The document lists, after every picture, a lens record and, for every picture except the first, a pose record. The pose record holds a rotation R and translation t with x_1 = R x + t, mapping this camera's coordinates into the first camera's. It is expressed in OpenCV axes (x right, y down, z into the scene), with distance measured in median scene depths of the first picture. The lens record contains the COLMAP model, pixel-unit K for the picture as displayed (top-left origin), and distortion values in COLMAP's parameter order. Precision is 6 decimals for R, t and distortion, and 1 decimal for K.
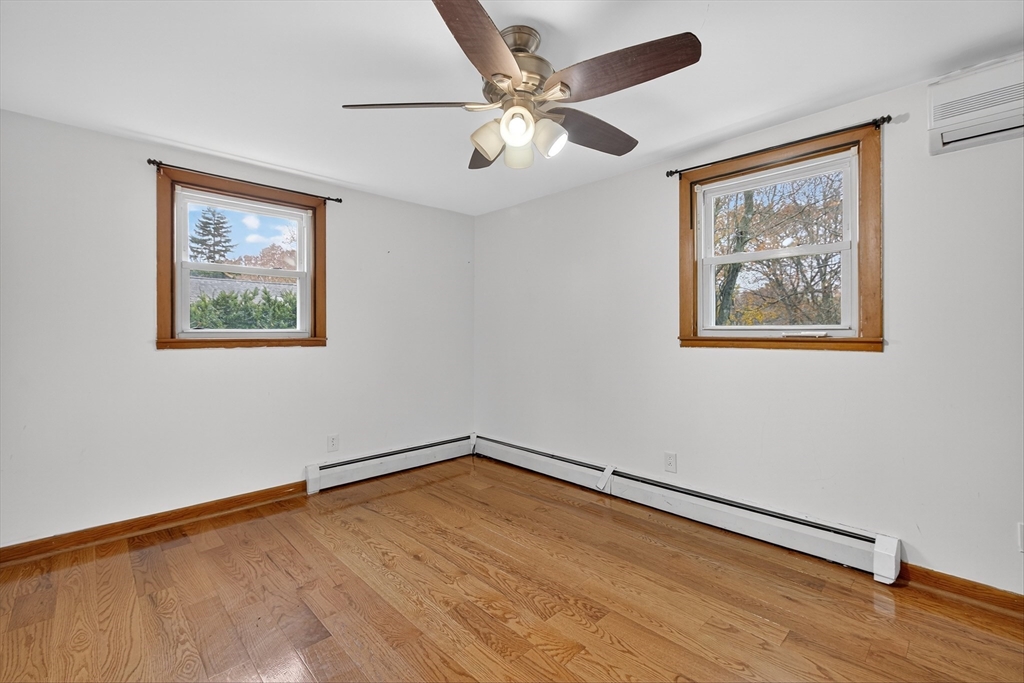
lens RADIAL K [[447.6, 0, 509.7], [0, 447.6, 336.0], [0, 0, 1]] dist [0.000824, 0.000066]
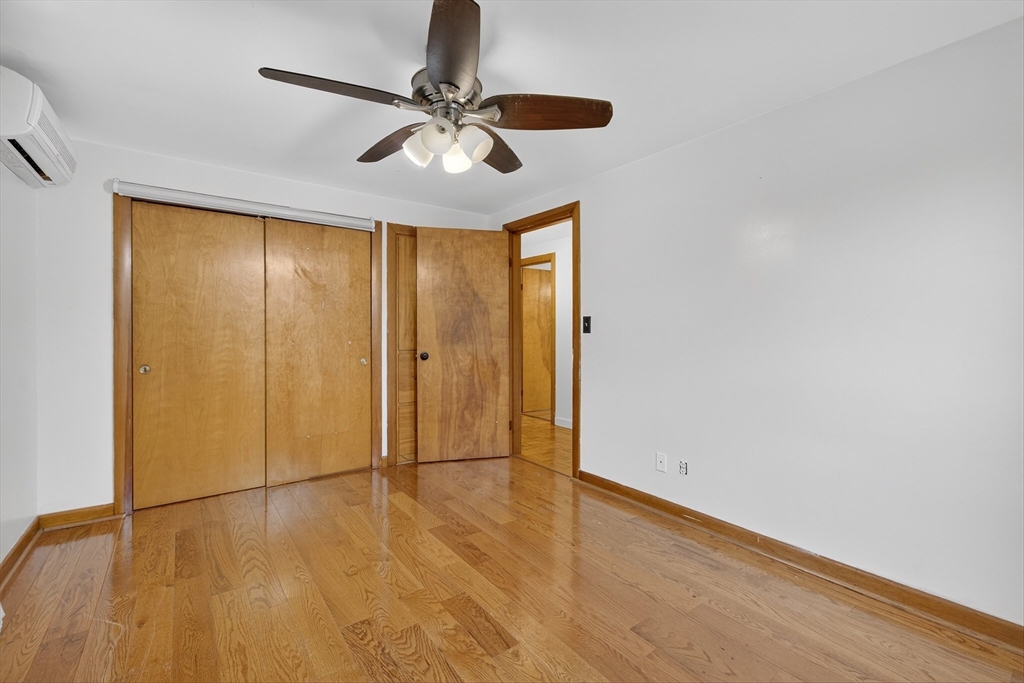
lens RADIAL K [[447.6, 0, 511.4], [0, 447.6, 336.8], [0, 0, 1]] dist [0.000824, 0.000066]
pose [[-0.993339, -0.000274, 0.115226, -0.245881], [0.001509, 0.999881, 0.015379, -0.007891], [-0.115216, 0.015450, -0.993220, 2.001402]]
